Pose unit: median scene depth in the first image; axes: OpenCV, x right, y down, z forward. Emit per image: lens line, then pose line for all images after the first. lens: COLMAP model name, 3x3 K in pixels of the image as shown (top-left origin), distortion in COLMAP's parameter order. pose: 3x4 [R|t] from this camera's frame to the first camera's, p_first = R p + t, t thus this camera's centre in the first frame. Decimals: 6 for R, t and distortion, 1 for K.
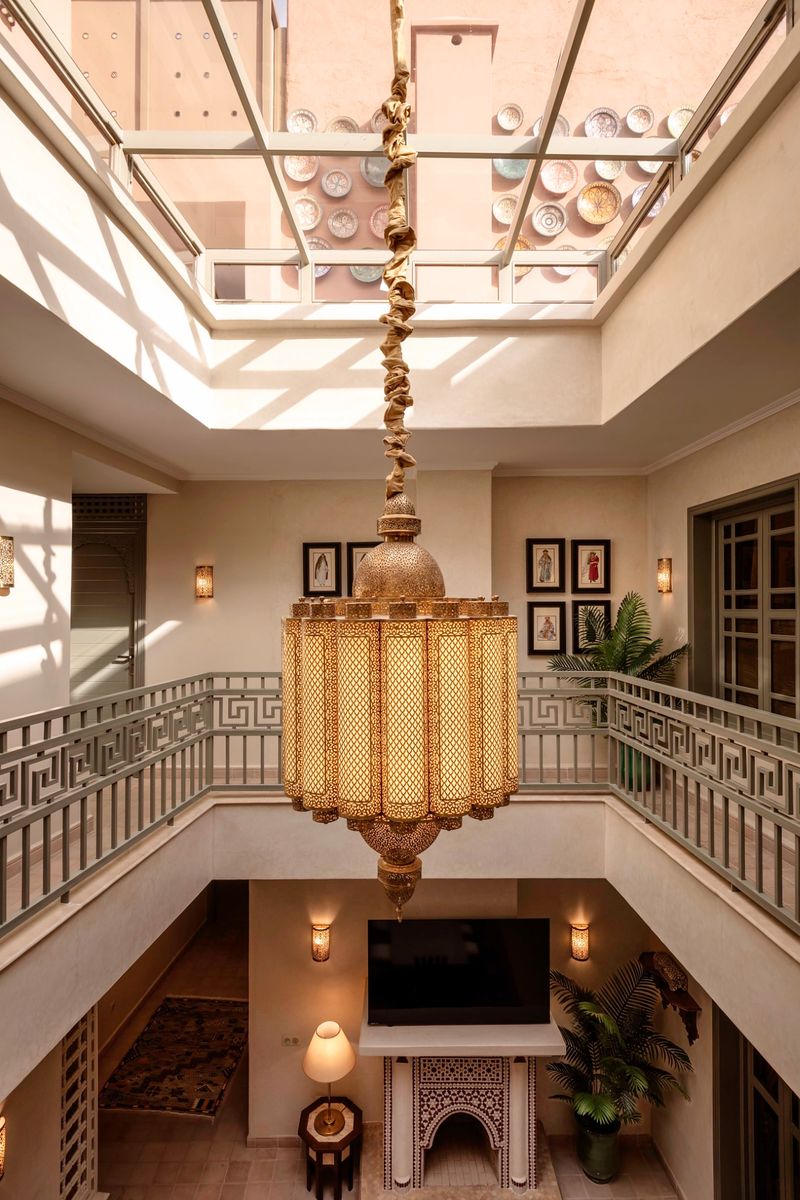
lens RADIAL K [[591.0, 0, 400.0], [0, 591.0, 600.0], [0, 0, 1]] dist [-0.005748, -0.001375]
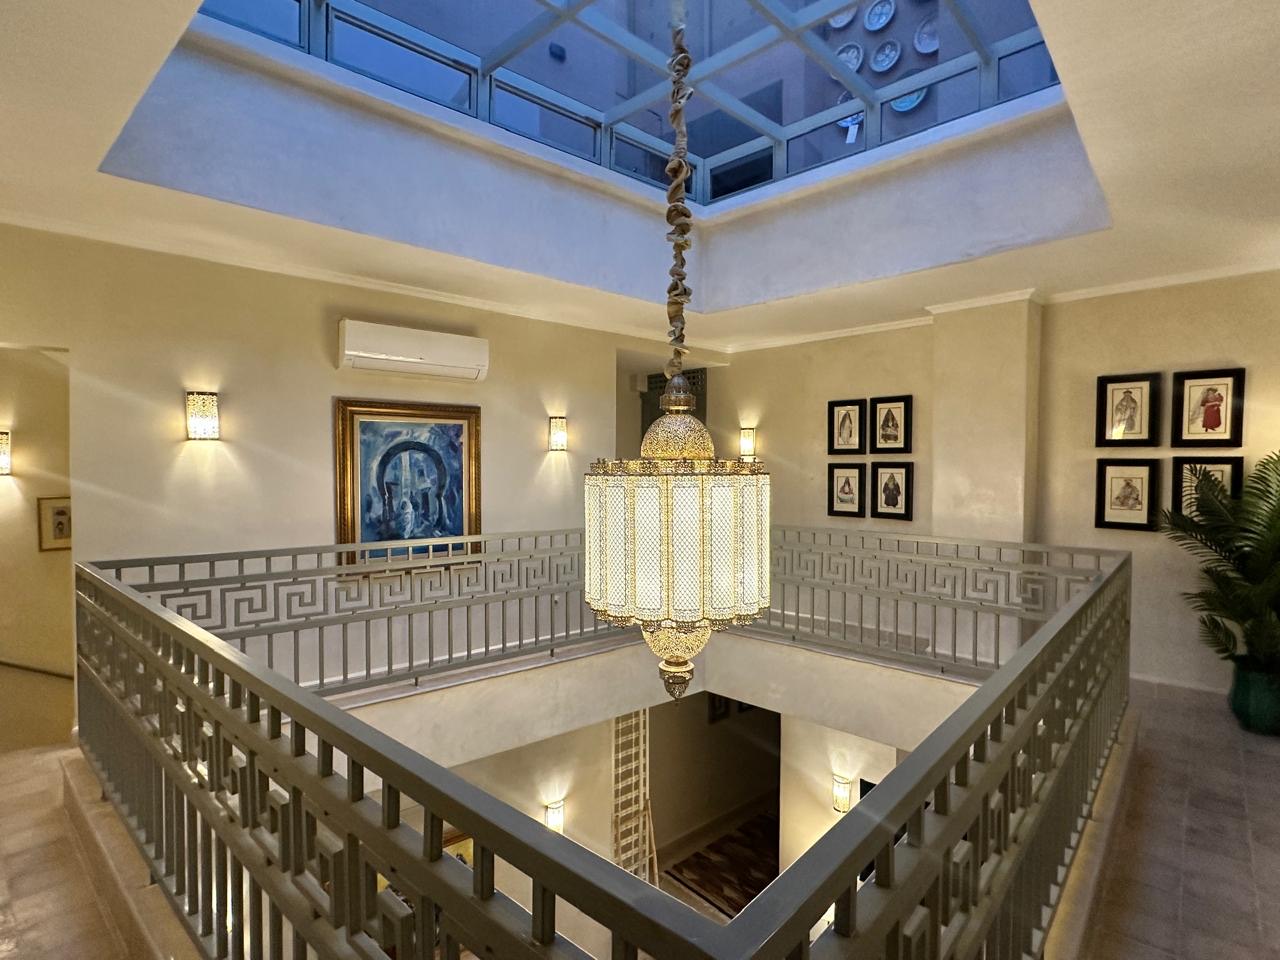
lens RADIAL K [[634.8, 0, 640.0], [0, 634.8, 480.0], [0, 0, 1]] dist [-0.000478, 0.000455]
pose [[0.721778, 0.019933, -0.691838, 0.360914], [0.008111, 0.999273, 0.037253, -0.005606], [0.692078, -0.032500, 0.721091, -0.019715]]
